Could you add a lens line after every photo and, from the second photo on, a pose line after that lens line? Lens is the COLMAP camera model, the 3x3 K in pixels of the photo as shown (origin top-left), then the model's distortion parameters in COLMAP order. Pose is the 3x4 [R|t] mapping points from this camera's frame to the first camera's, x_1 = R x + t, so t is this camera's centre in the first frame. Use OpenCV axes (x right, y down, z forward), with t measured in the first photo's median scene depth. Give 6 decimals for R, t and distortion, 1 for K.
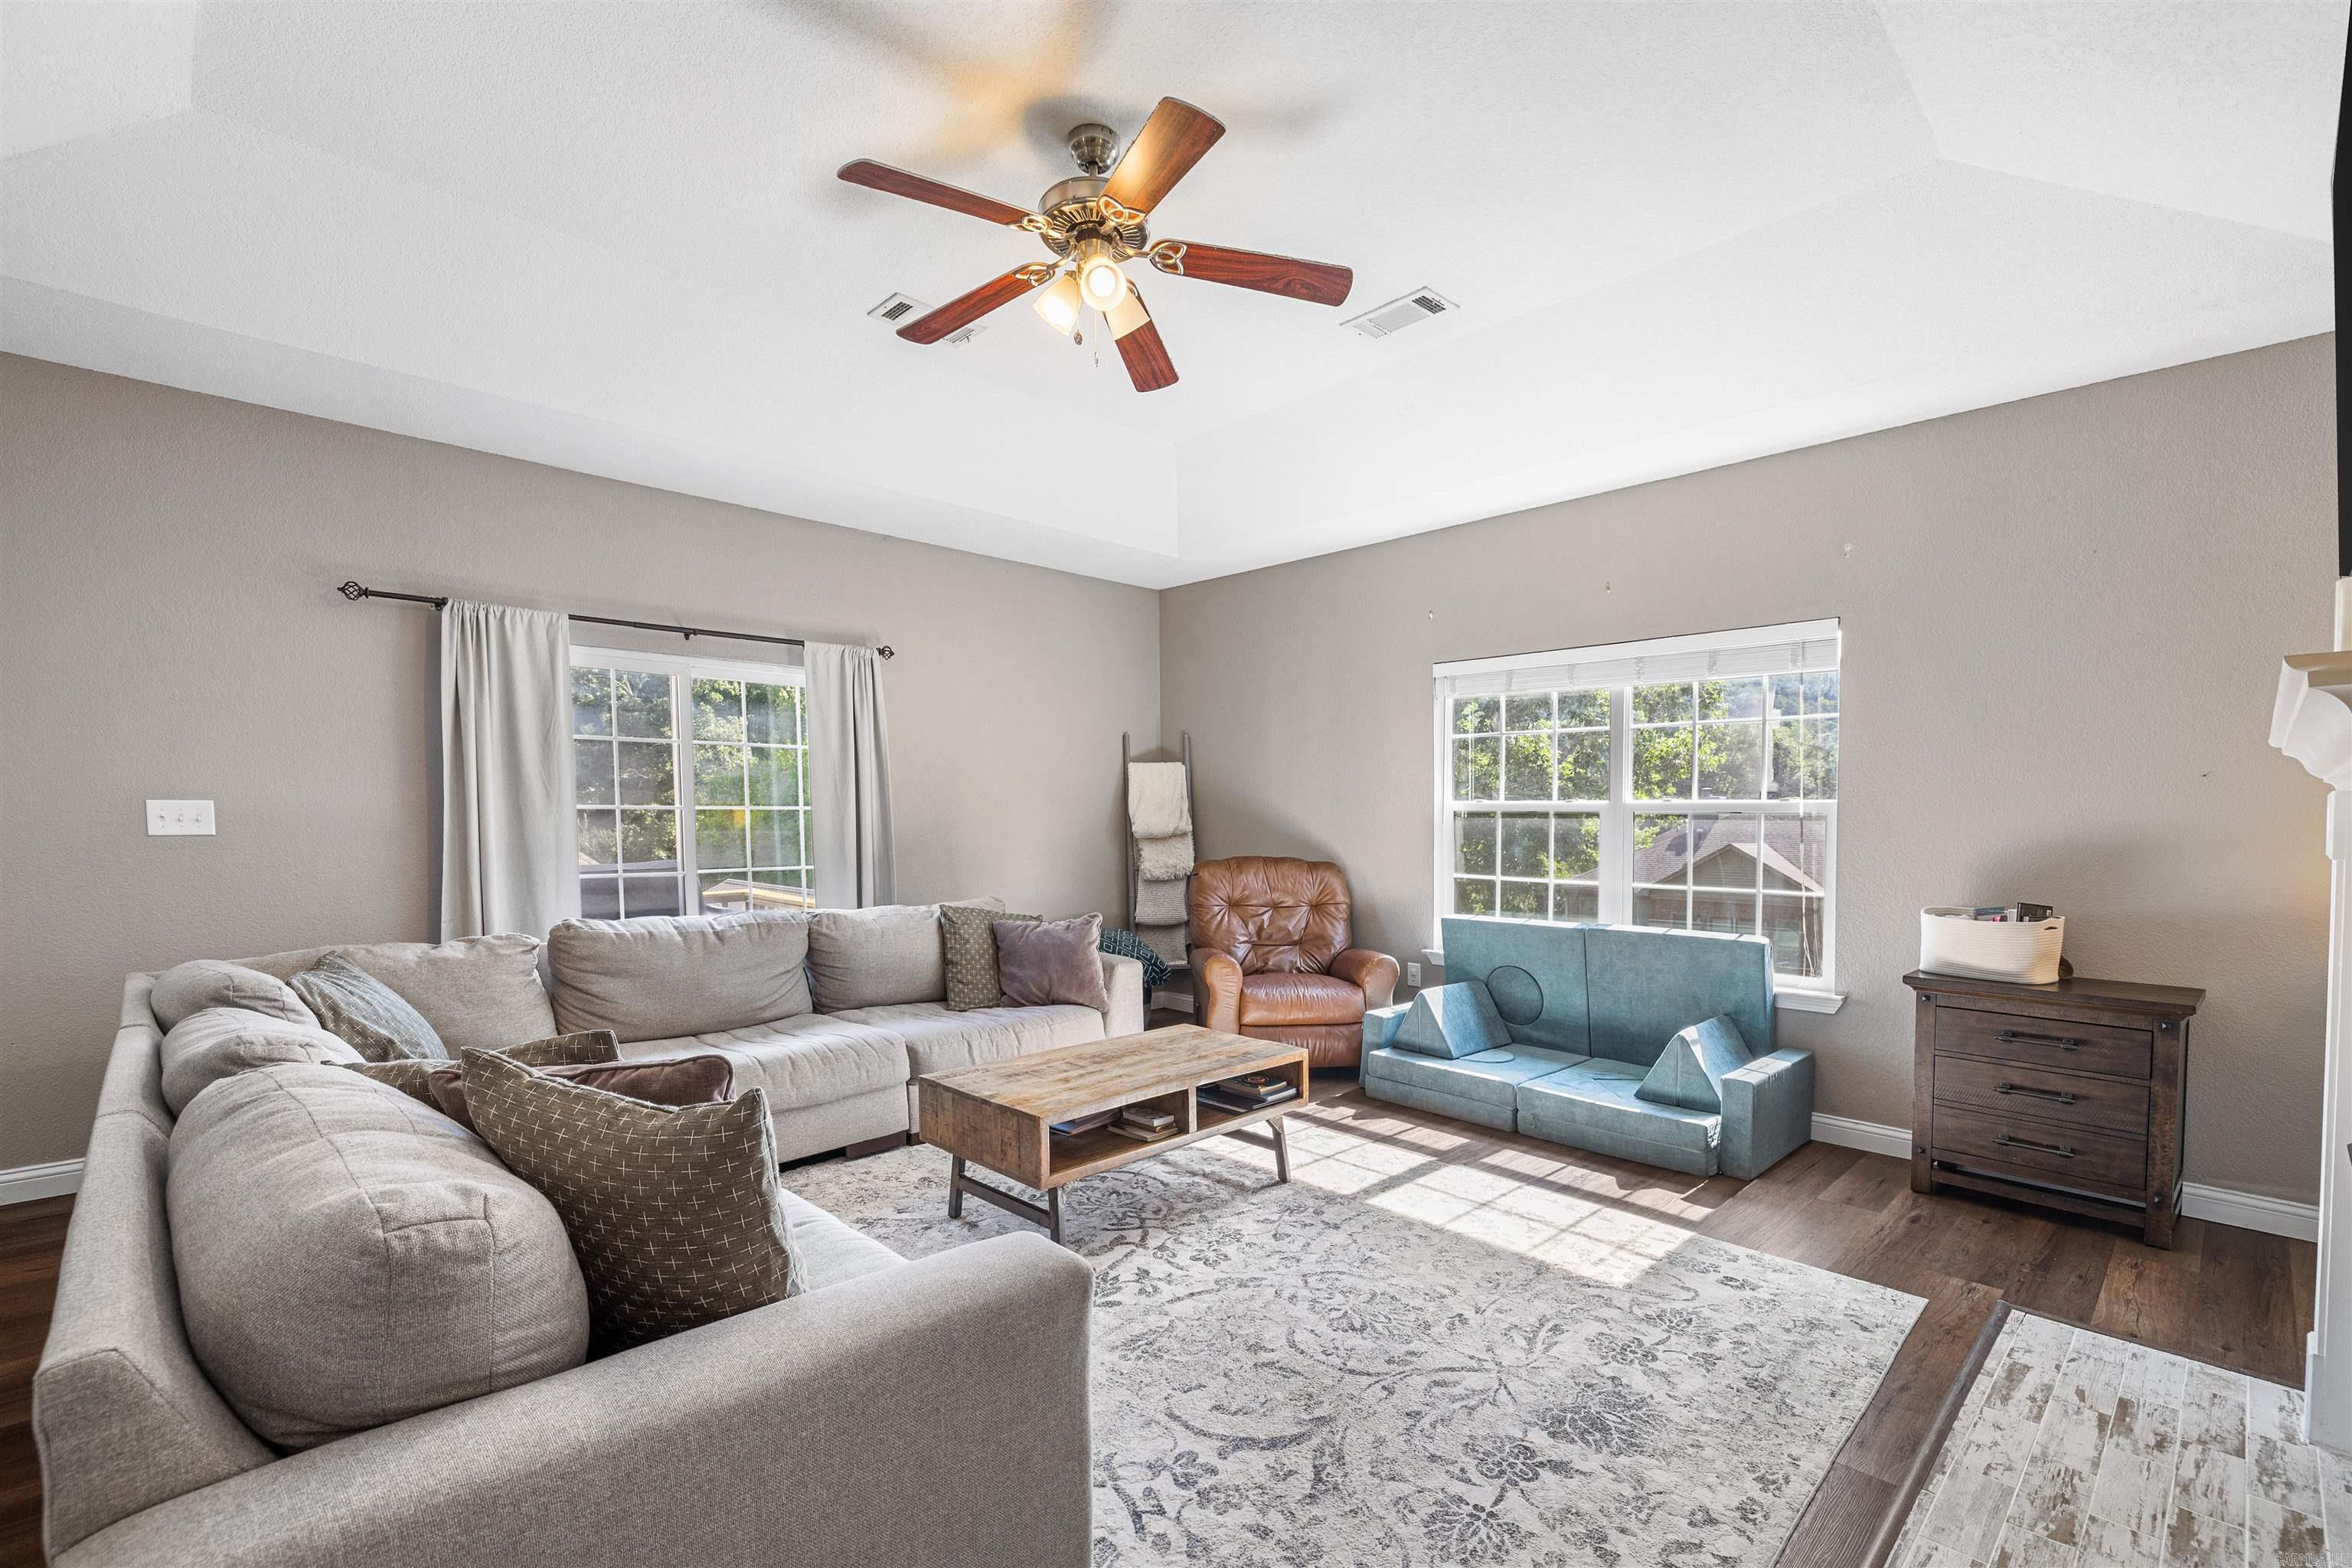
lens RADIAL K [[983.4, 0, 1164.8], [0, 983.4, 792.7], [0, 0, 1]] dist [-0.001687, 0.000163]
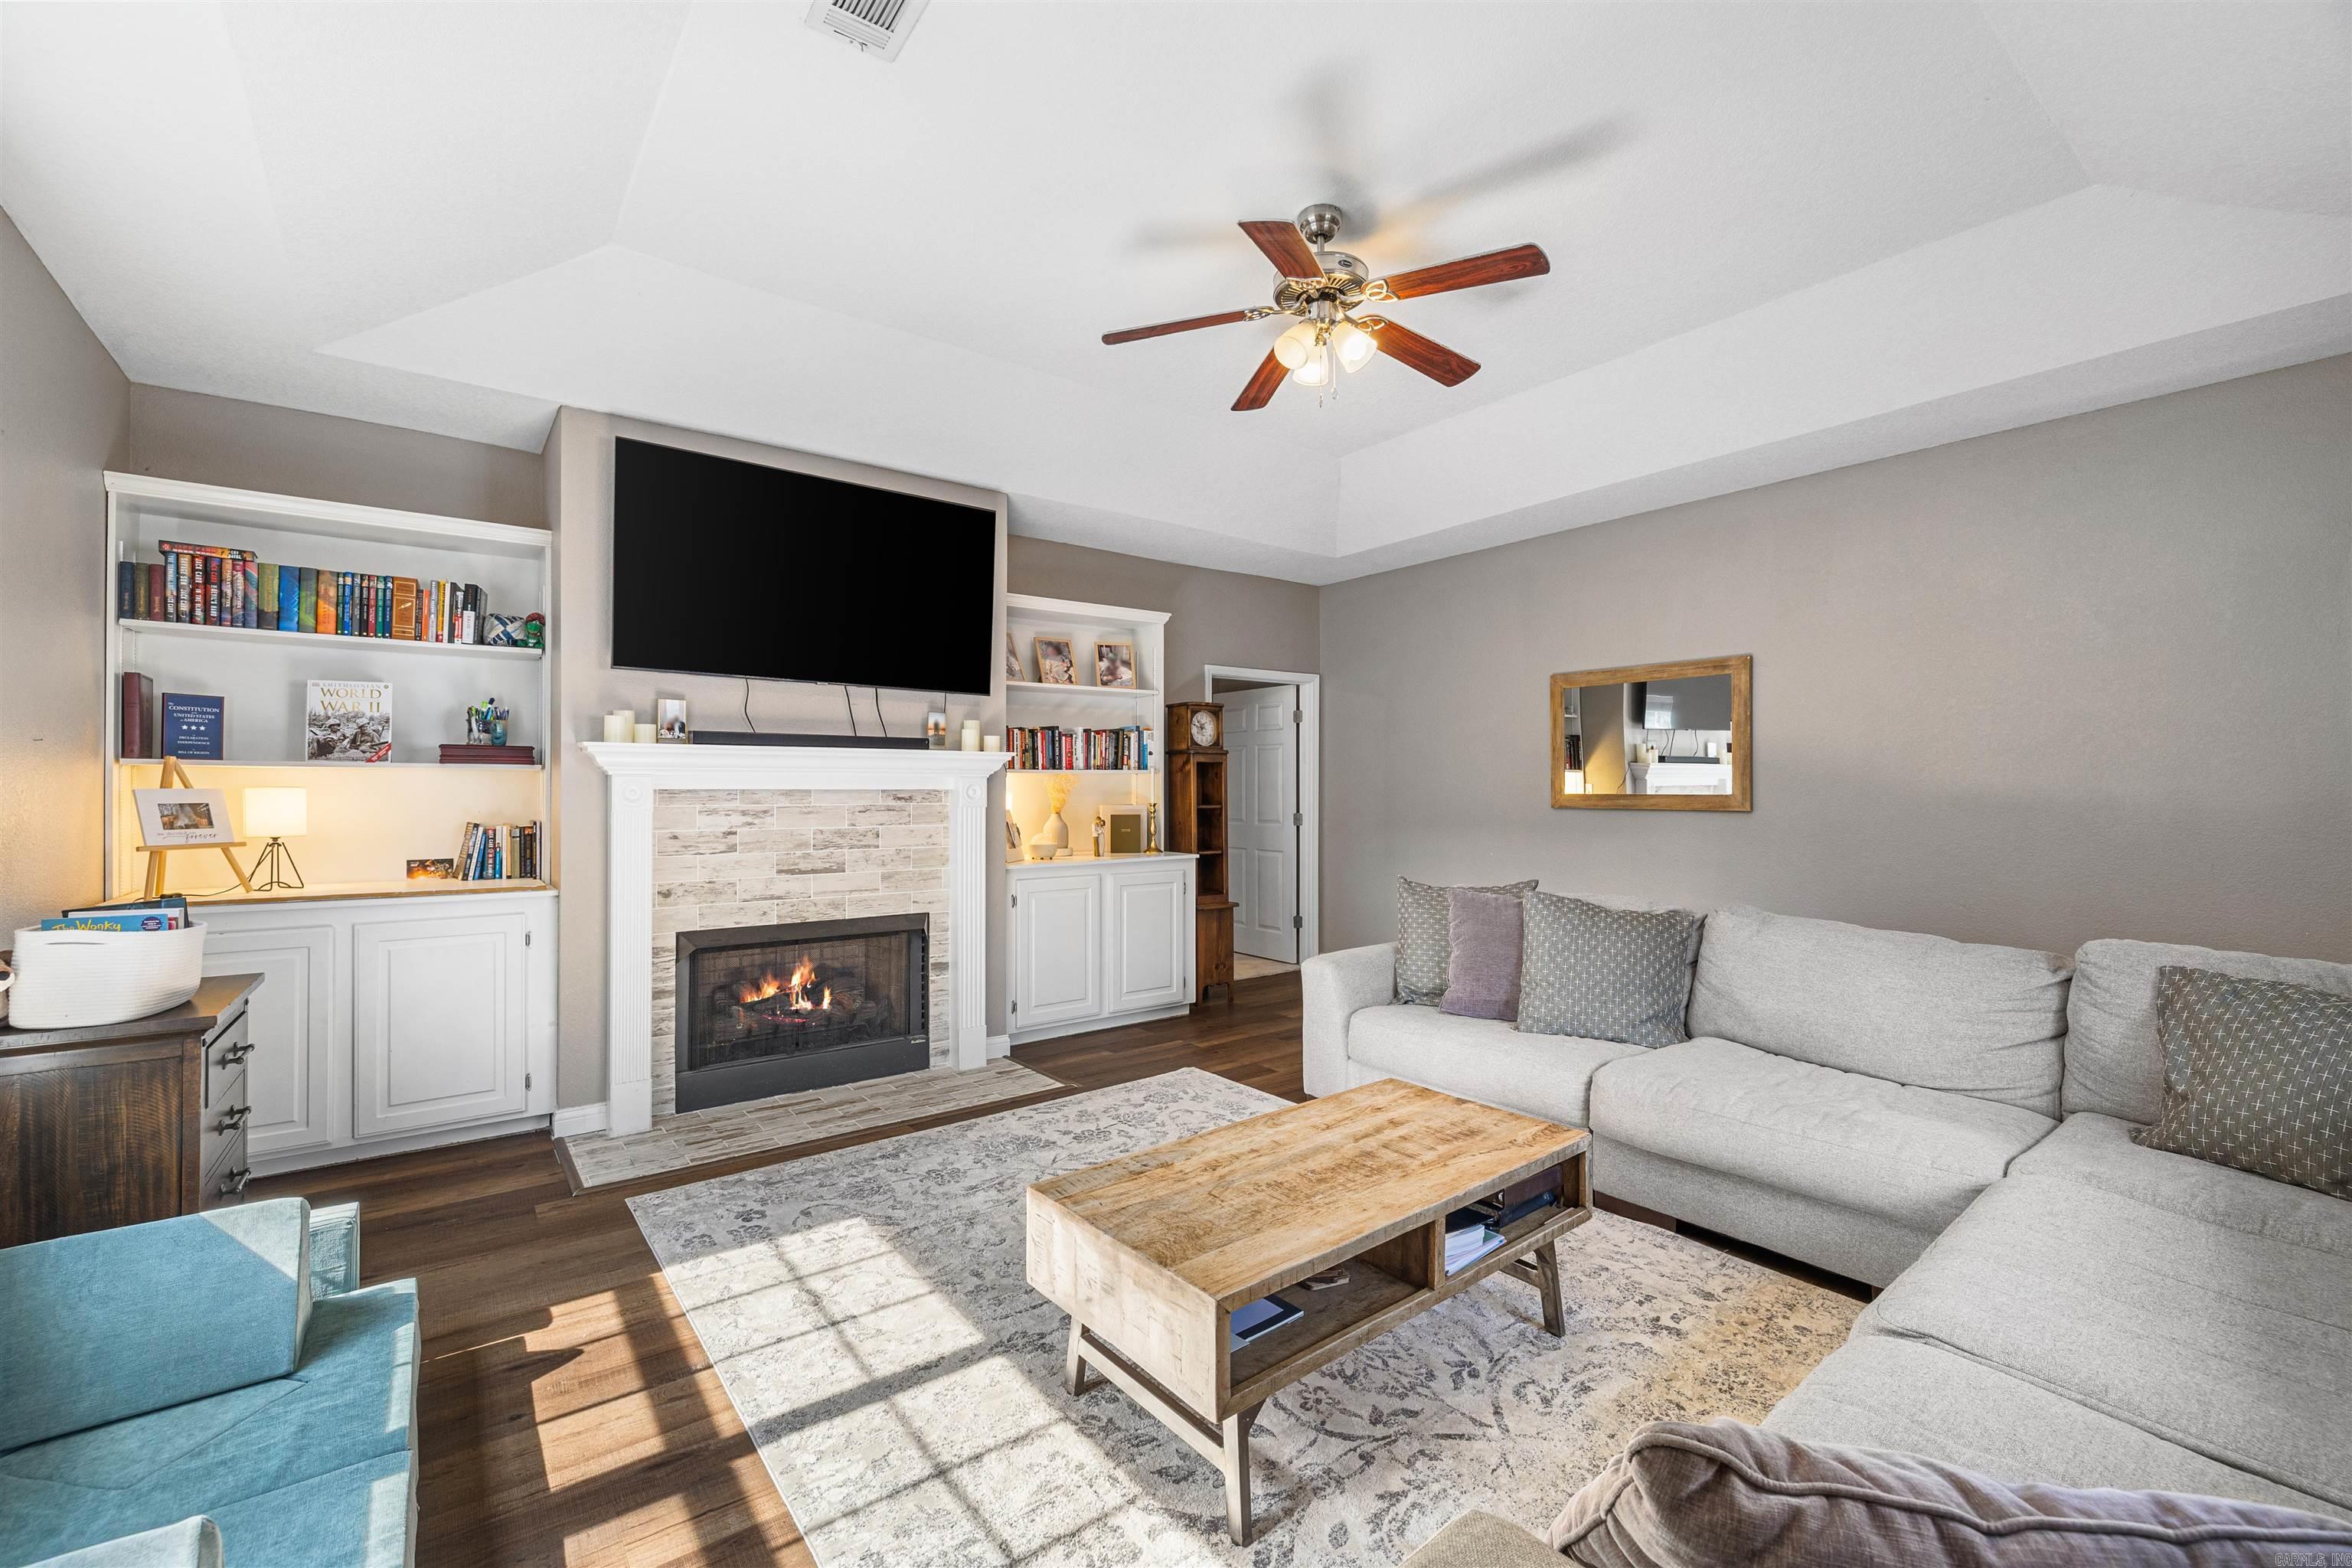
lens RADIAL K [[983.4, 0, 1164.8], [0, 983.4, 792.7], [0, 0, 1]] dist [-0.001687, 0.000163]
pose [[-0.992176, -0.002549, 0.124823, -0.013532], [-0.004198, 0.999907, -0.012945, 0.031677], [-0.124779, -0.013367, -0.992095, 1.791297]]
